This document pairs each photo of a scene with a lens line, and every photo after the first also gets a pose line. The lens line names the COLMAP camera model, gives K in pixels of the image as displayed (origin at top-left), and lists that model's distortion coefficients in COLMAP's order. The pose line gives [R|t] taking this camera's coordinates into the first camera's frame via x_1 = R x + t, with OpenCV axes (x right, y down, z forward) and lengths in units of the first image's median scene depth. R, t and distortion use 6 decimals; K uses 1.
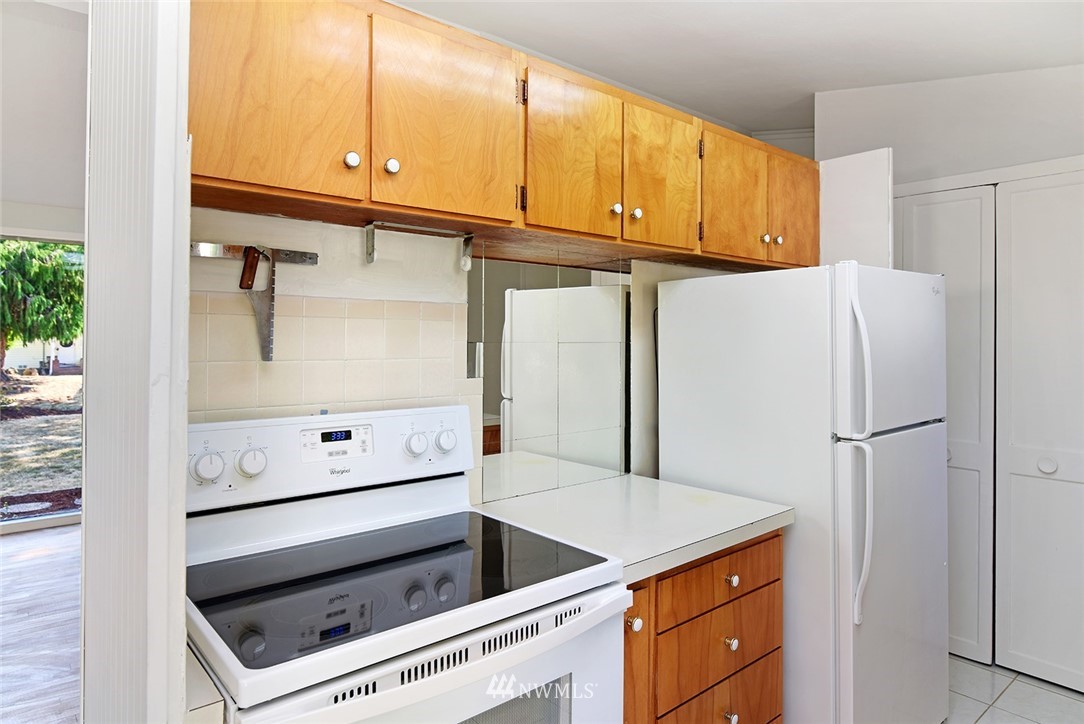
lens RADIAL K [[646.1, 0, 580.7], [0, 646.1, 333.3], [0, 0, 1]] dist [-0.016932, 0.008049]
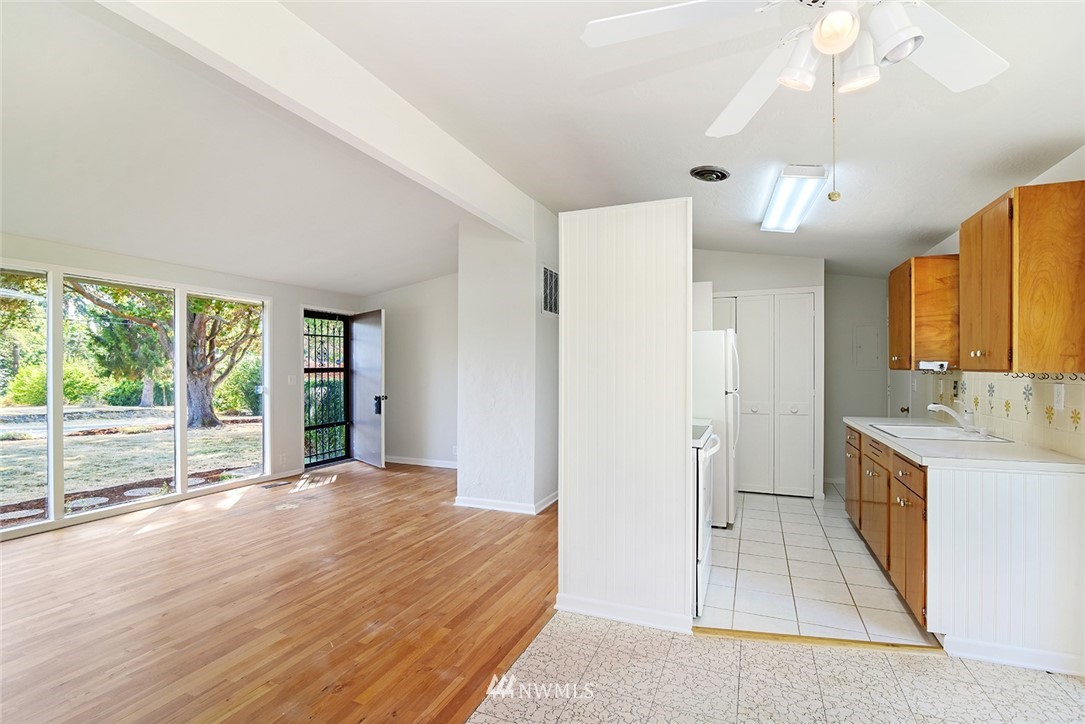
lens RADIAL K [[524.2, 0, 542.3], [0, 524.2, 370.2], [0, 0, 1]] dist [-0.009868, 0.000141]
pose [[0.883701, -0.004791, 0.468028, -1.411313], [0.003418, 0.999987, 0.003784, 0.058945], [-0.468040, -0.001744, 0.883706, -0.639343]]
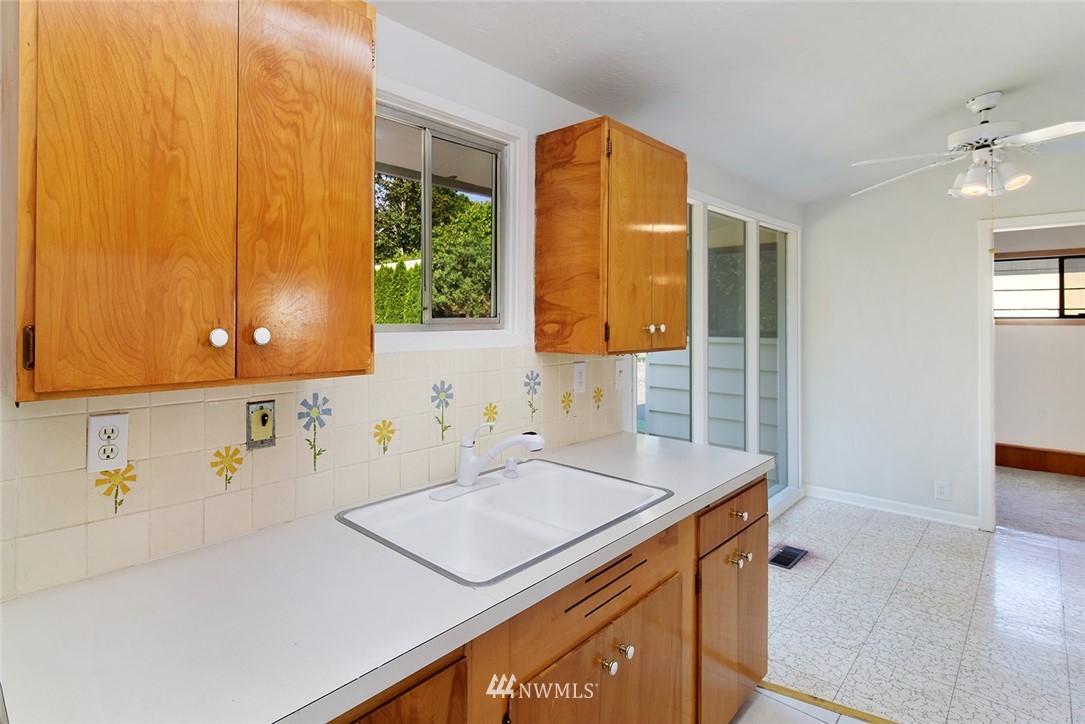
lens RADIAL K [[559.6, 0, 488.8], [0, 559.6, 324.9], [0, 0, 1]] dist [0.003007, 0.002486]
pose [[-0.995832, -0.004417, -0.091105, 0.864873], [-0.005054, 0.999964, 0.006758, 0.007825], [0.091072, 0.007190, -0.995818, 1.265840]]
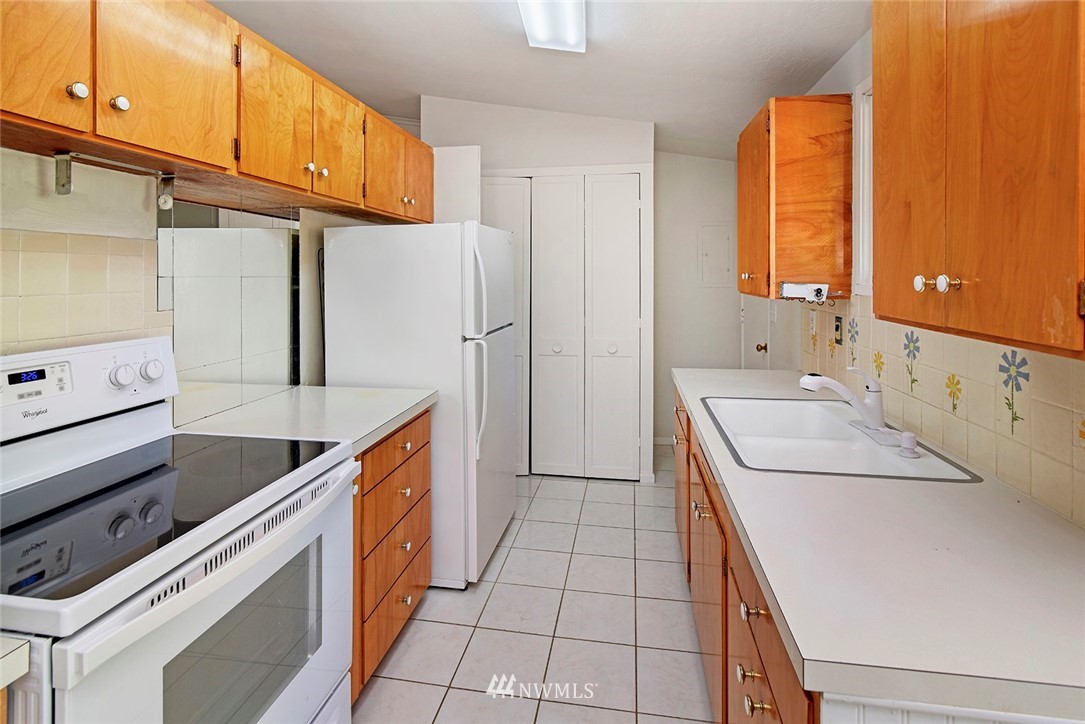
lens RADIAL K [[524.2, 0, 545.3], [0, 524.2, 276.5], [0, 0, 1]] dist [-0.009868, 0.000141]
pose [[0.768124, -0.008505, 0.640244, -0.246961], [0.003546, 0.999953, 0.009029, 0.008346], [-0.640291, -0.004665, 0.768118, -0.054059]]
